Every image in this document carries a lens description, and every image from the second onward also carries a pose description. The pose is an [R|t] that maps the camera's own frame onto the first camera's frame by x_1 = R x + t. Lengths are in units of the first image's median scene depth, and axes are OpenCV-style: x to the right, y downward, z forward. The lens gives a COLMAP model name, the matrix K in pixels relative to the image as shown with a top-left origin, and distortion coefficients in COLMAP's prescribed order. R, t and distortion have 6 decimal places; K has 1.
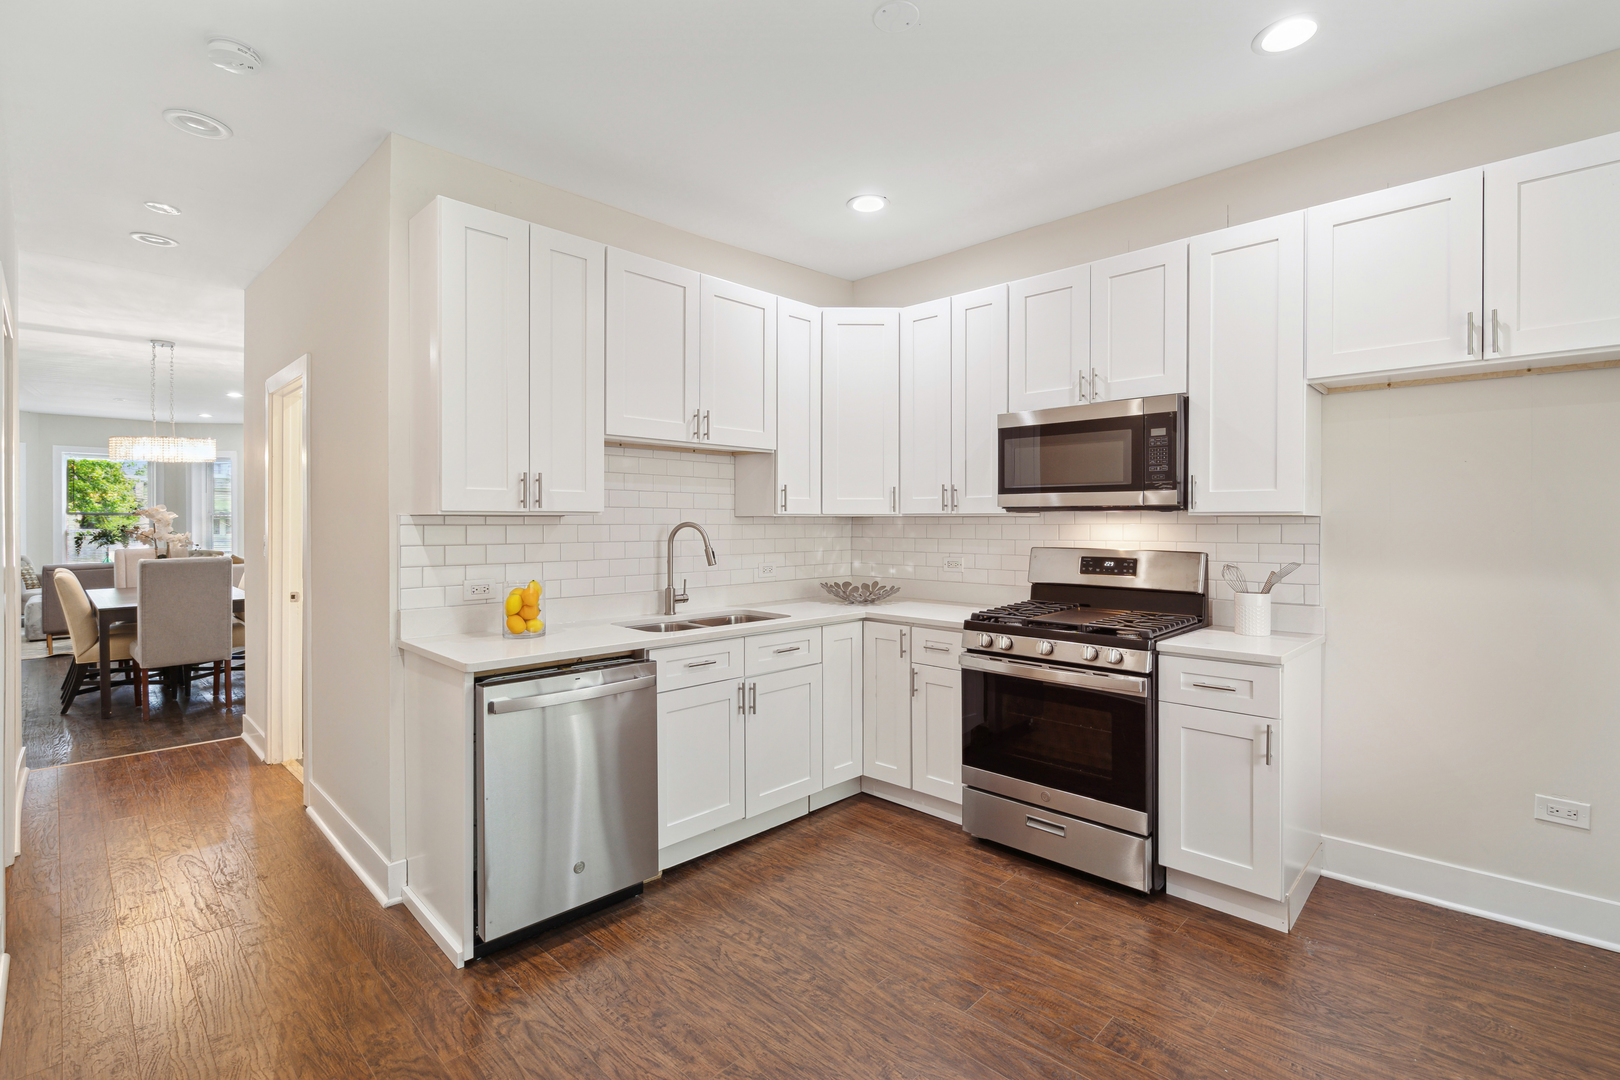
lens RADIAL K [[750.6, 0, 816.8], [0, 750.6, 527.7], [0, 0, 1]] dist [-0.001488, 0.000890]
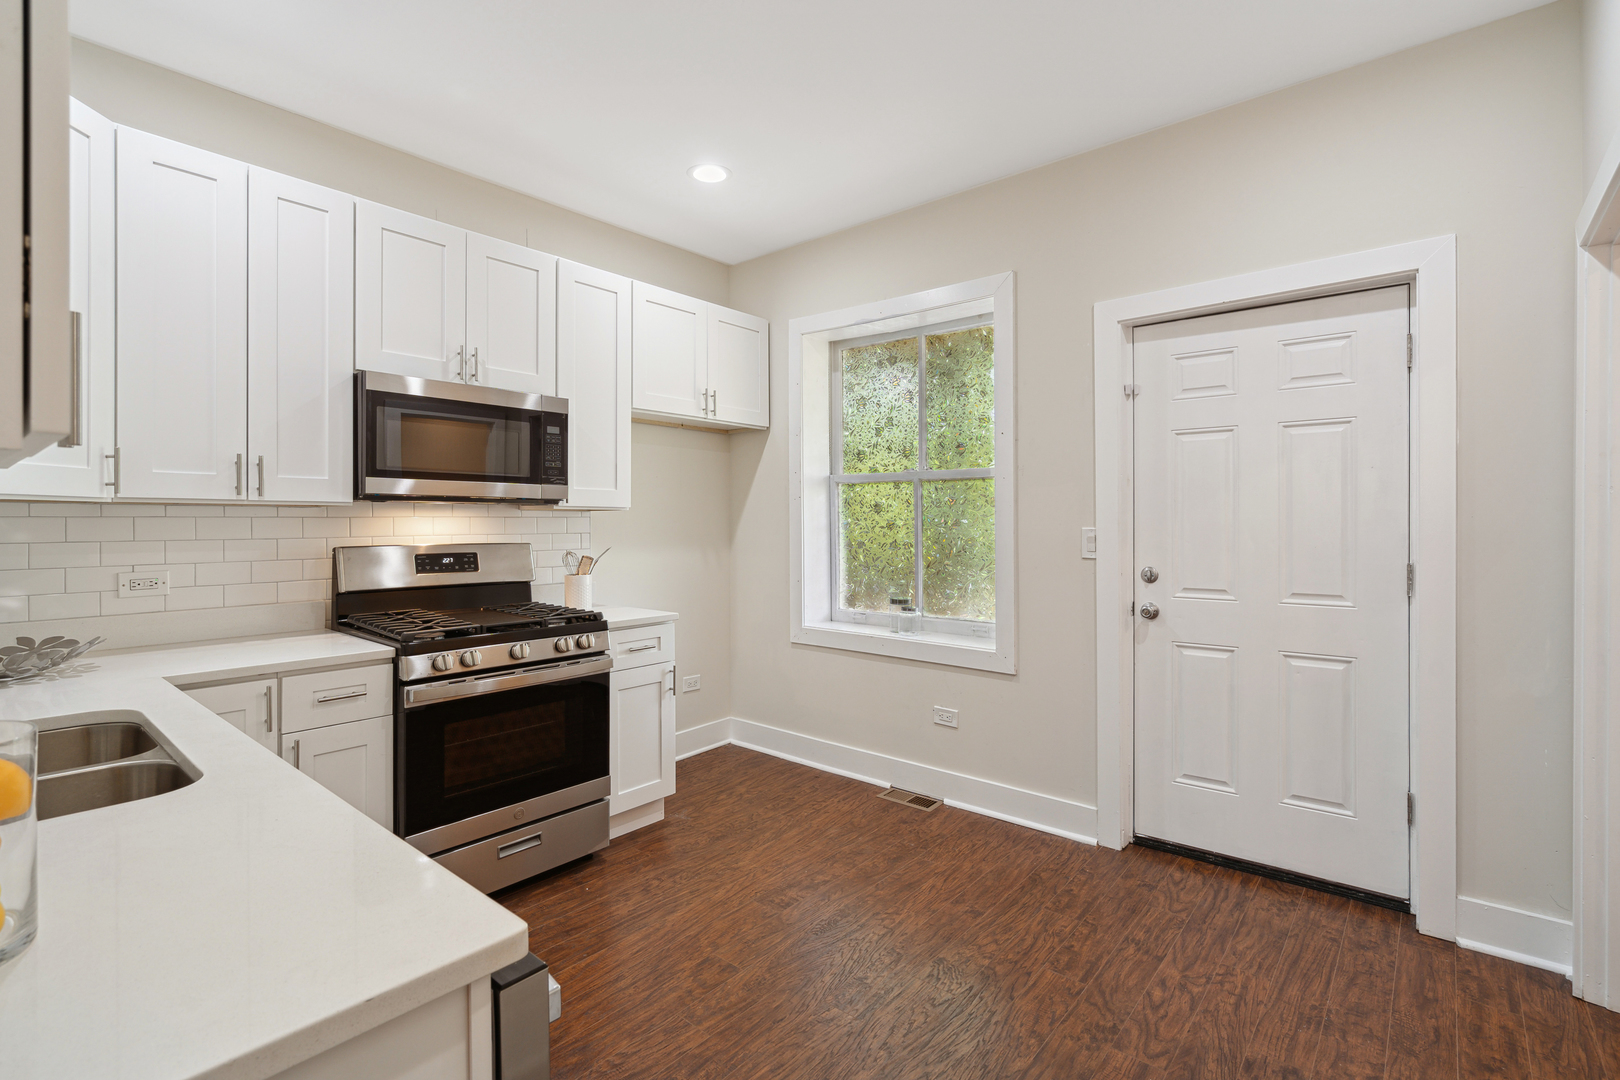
lens RADIAL K [[750.6, 0, 824.5], [0, 750.6, 525.1], [0, 0, 1]] dist [-0.001488, 0.000890]
pose [[-0.085840, -0.008676, 0.996271, -0.629059], [0.005793, 0.999941, 0.009207, -0.000361], [-0.996292, 0.006562, -0.085785, 0.696856]]
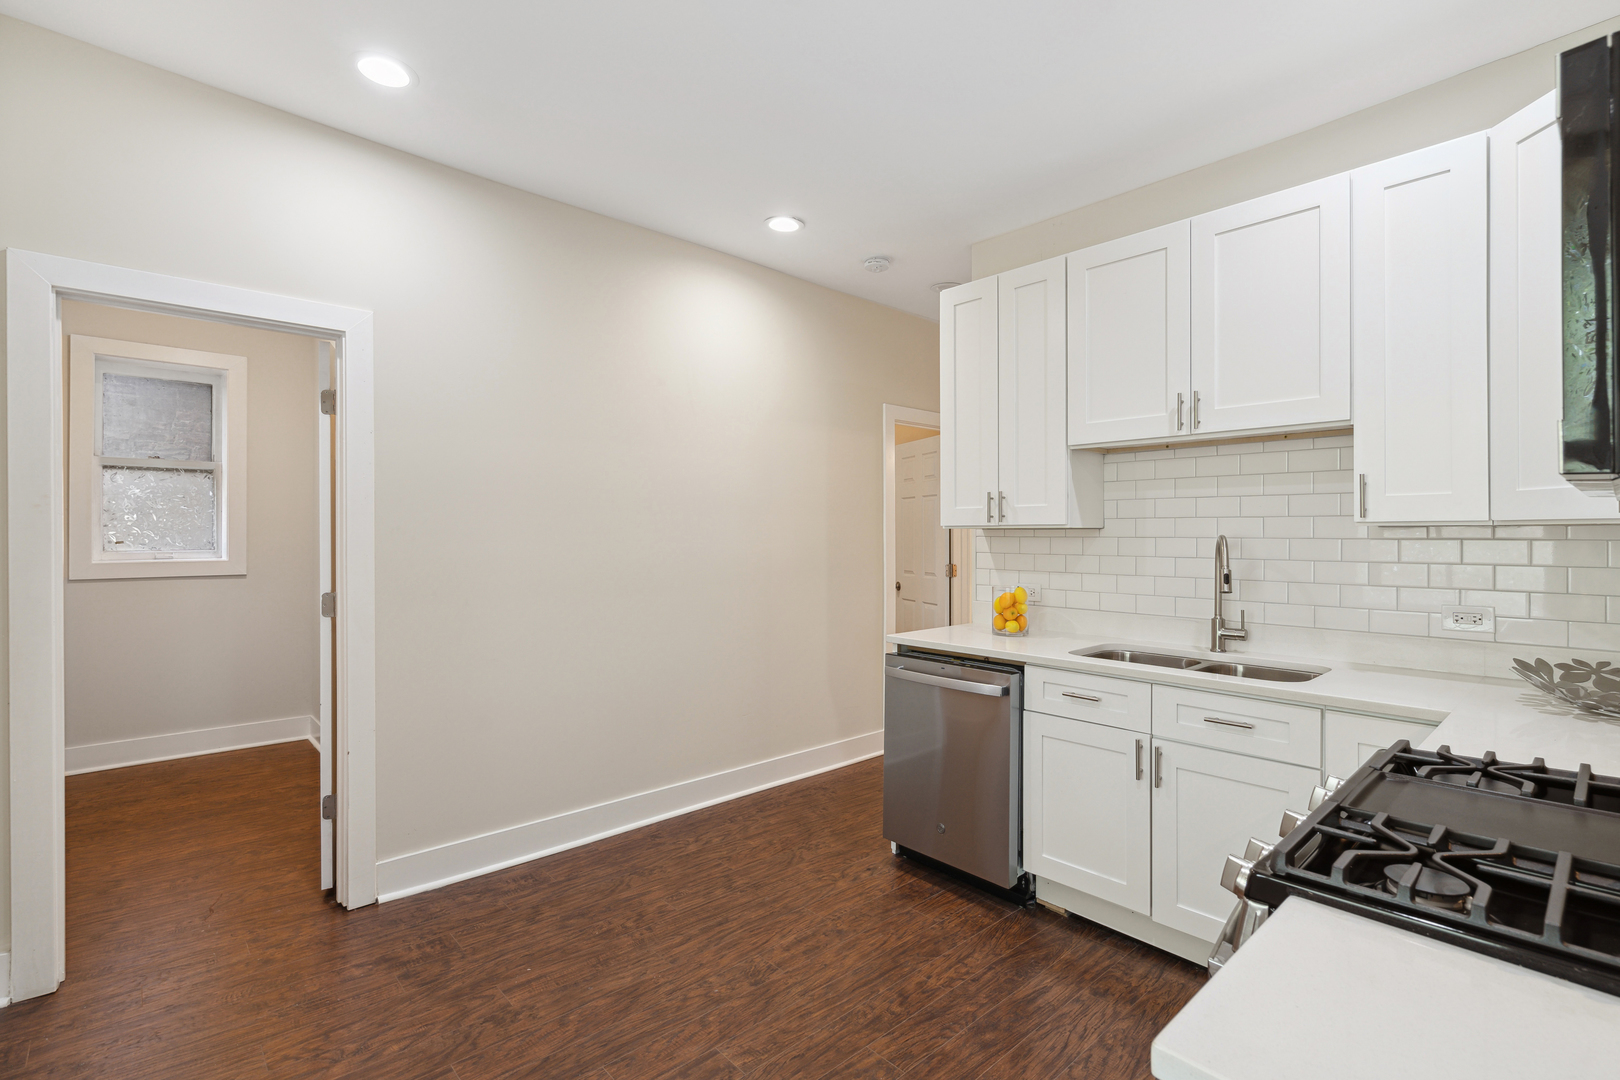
lens RADIAL K [[750.6, 0, 805.6], [0, 750.6, 535.0], [0, 0, 1]] dist [-0.001488, 0.000890]
pose [[-0.066406, 0.004288, -0.997783, 0.735729], [-0.007745, 0.999958, 0.004813, -0.009731], [0.997763, 0.008048, -0.066370, 0.730498]]
